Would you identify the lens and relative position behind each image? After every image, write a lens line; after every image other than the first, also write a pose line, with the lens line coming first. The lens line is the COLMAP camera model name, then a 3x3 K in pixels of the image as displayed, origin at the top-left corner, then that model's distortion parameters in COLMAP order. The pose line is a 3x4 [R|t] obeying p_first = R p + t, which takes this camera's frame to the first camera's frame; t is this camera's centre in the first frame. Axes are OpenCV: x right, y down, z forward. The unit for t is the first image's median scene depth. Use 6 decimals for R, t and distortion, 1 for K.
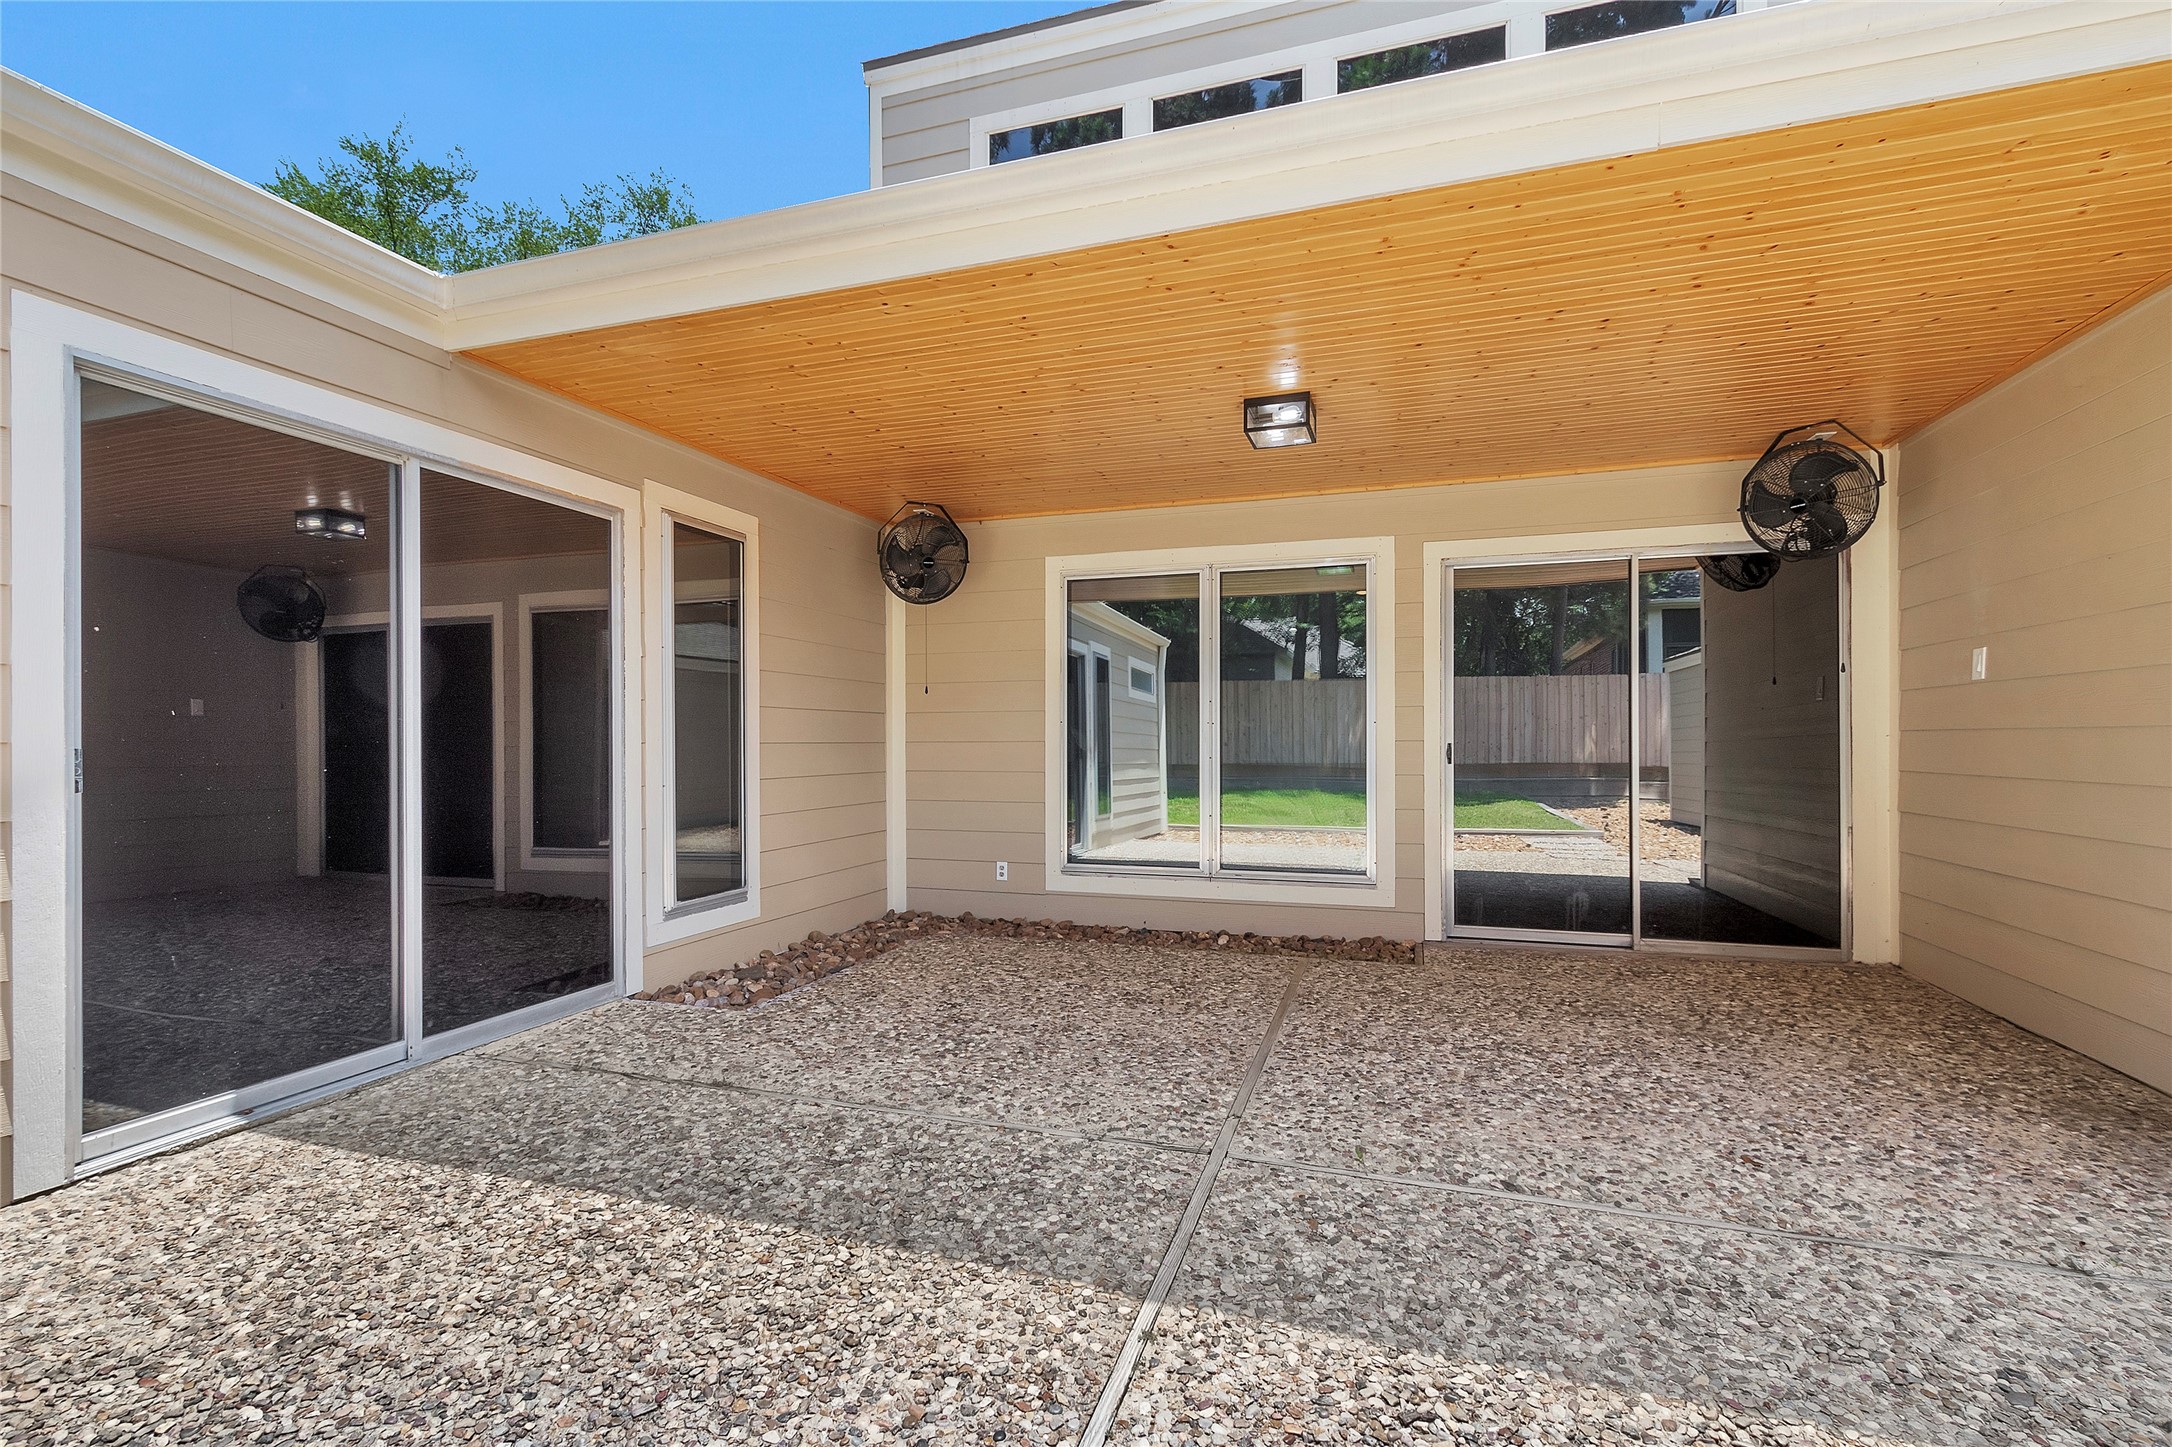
lens RADIAL K [[985.8, 0, 1084.3], [0, 985.8, 735.8], [0, 0, 1]] dist [0.005068, -0.000104]
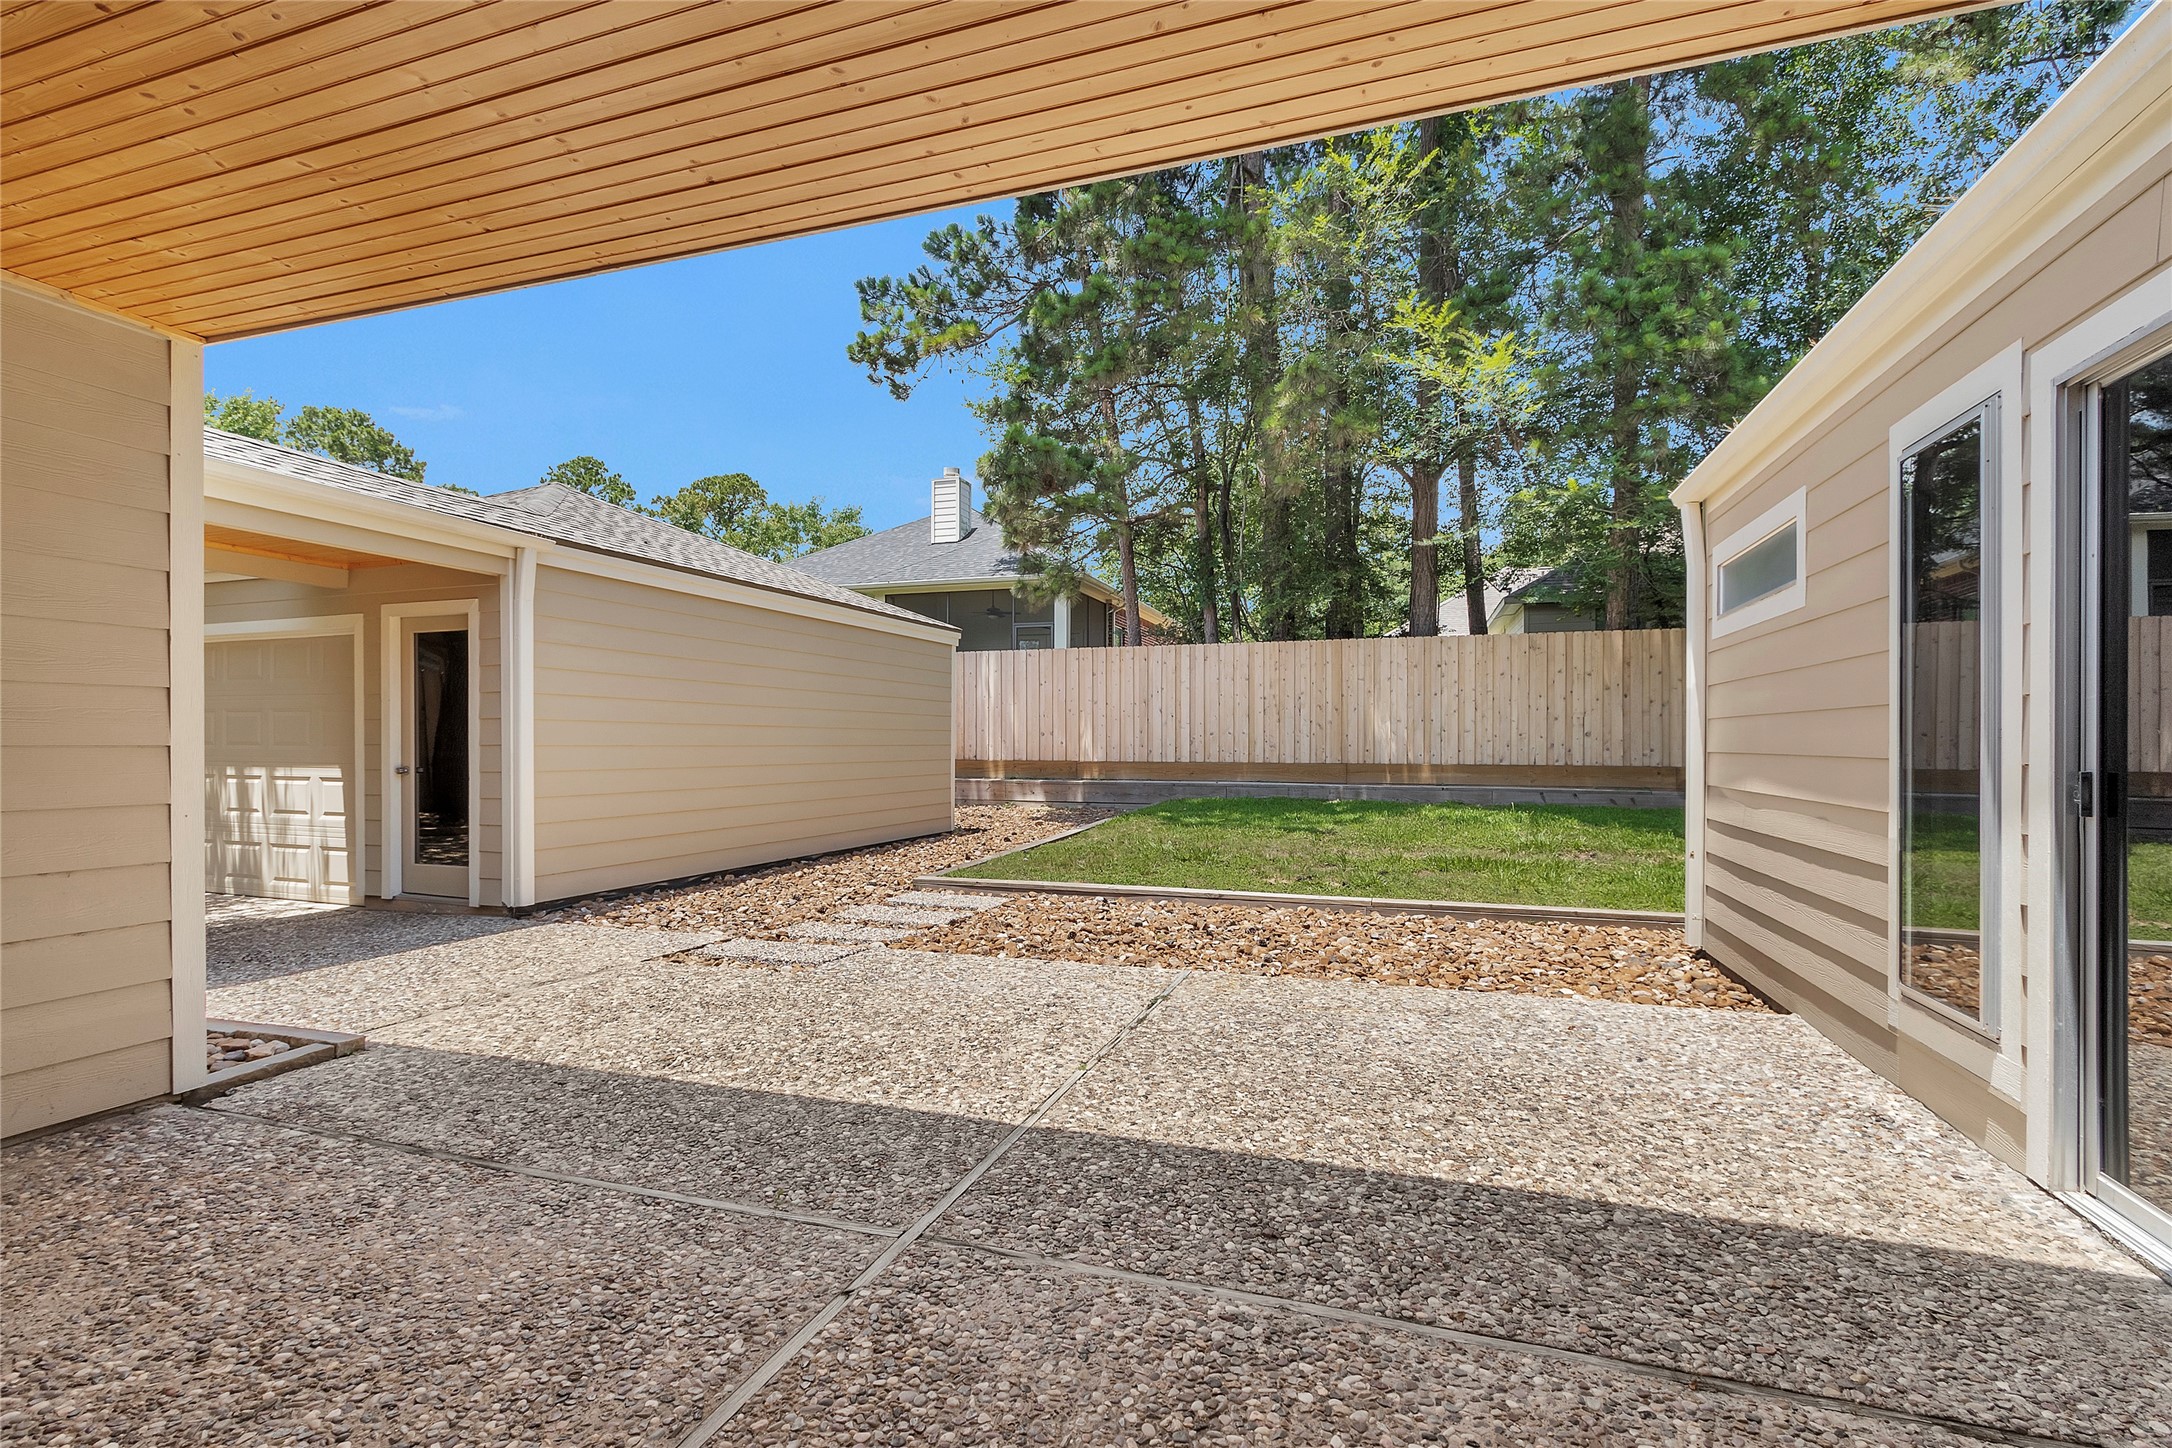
lens RADIAL K [[985.8, 0, 1088.0], [0, 985.8, 739.7], [0, 0, 1]] dist [0.005068, -0.000104]
pose [[-0.999980, 0.003337, 0.005409, -0.028563], [0.003290, 0.999957, -0.008668, -0.012271], [-0.005438, -0.008650, -0.999948, 1.922045]]
